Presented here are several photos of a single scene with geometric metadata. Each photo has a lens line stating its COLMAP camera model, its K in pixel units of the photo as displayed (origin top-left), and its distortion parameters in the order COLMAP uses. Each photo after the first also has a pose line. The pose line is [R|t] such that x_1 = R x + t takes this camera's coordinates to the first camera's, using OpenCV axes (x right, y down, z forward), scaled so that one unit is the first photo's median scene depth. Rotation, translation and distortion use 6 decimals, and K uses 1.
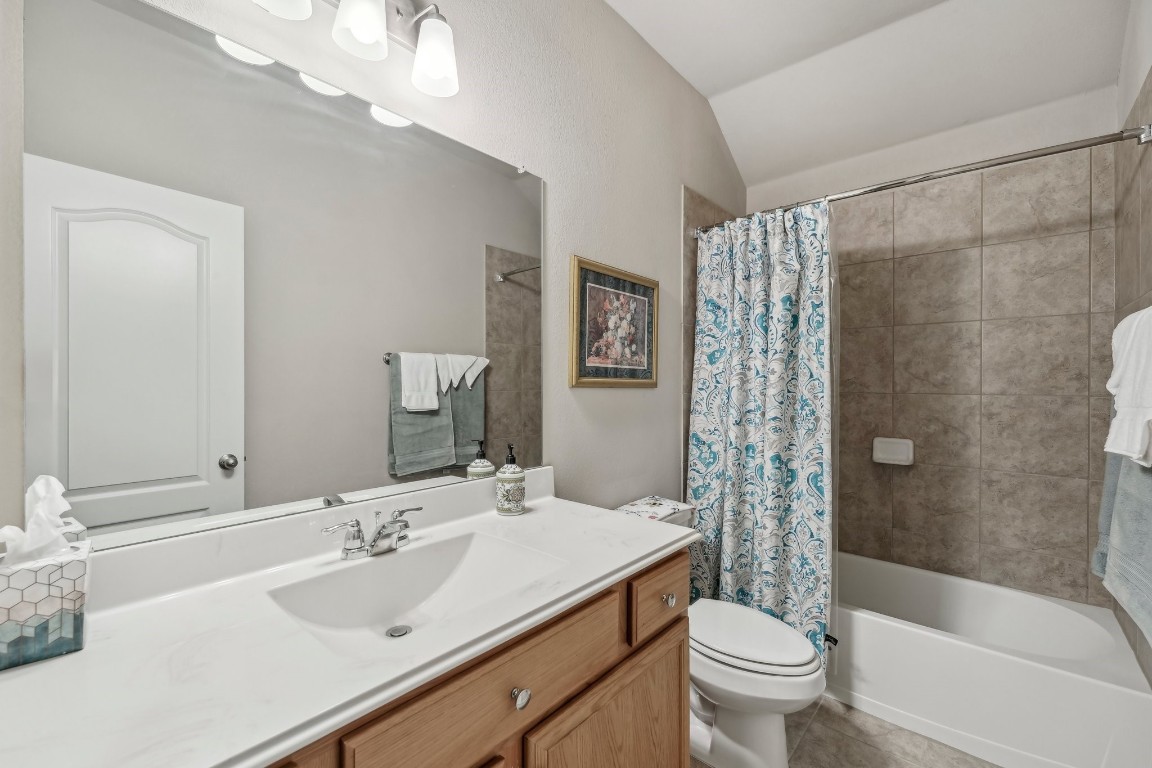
lens RADIAL K [[487.3, 0, 581.8], [0, 487.3, 381.3], [0, 0, 1]] dist [0.016244, 0.003608]
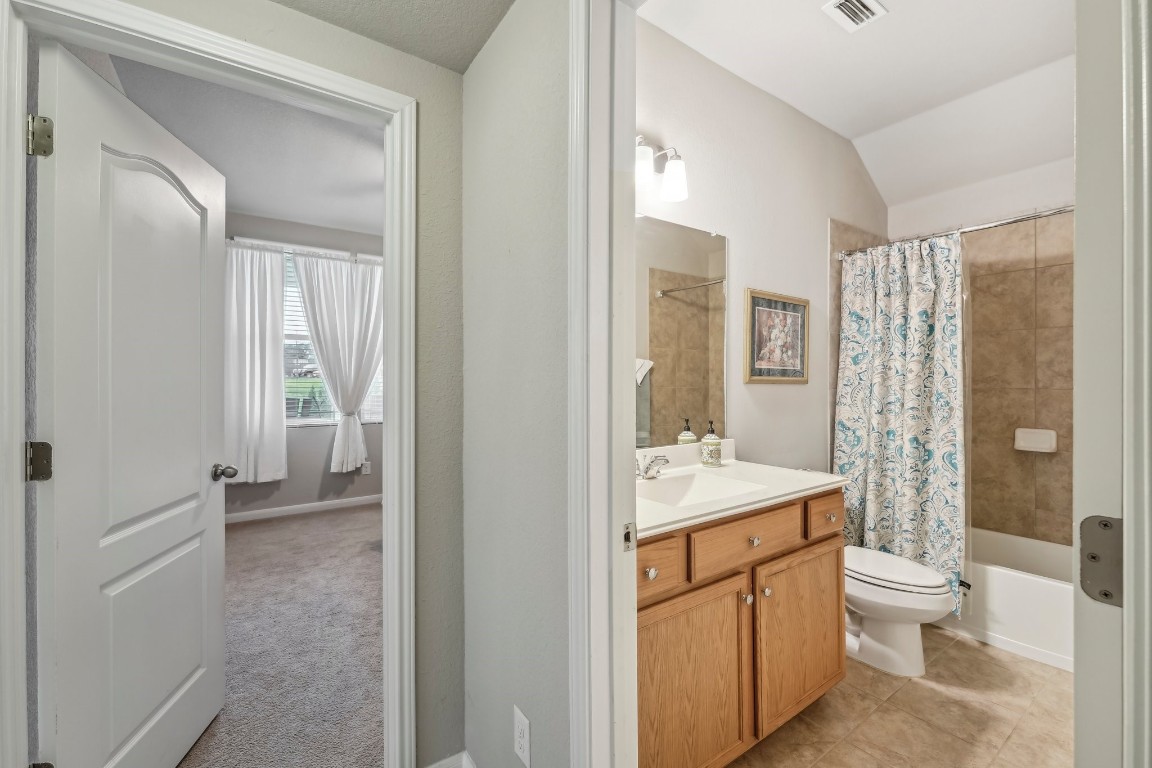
lens RADIAL K [[487.3, 0, 585.3], [0, 487.3, 378.1], [0, 0, 1]] dist [0.016244, 0.003608]
pose [[0.973521, -0.003677, -0.228569, -0.133021], [0.002955, 0.999990, -0.003501, 0.001203], [0.228579, 0.002733, 0.973521, -0.413199]]
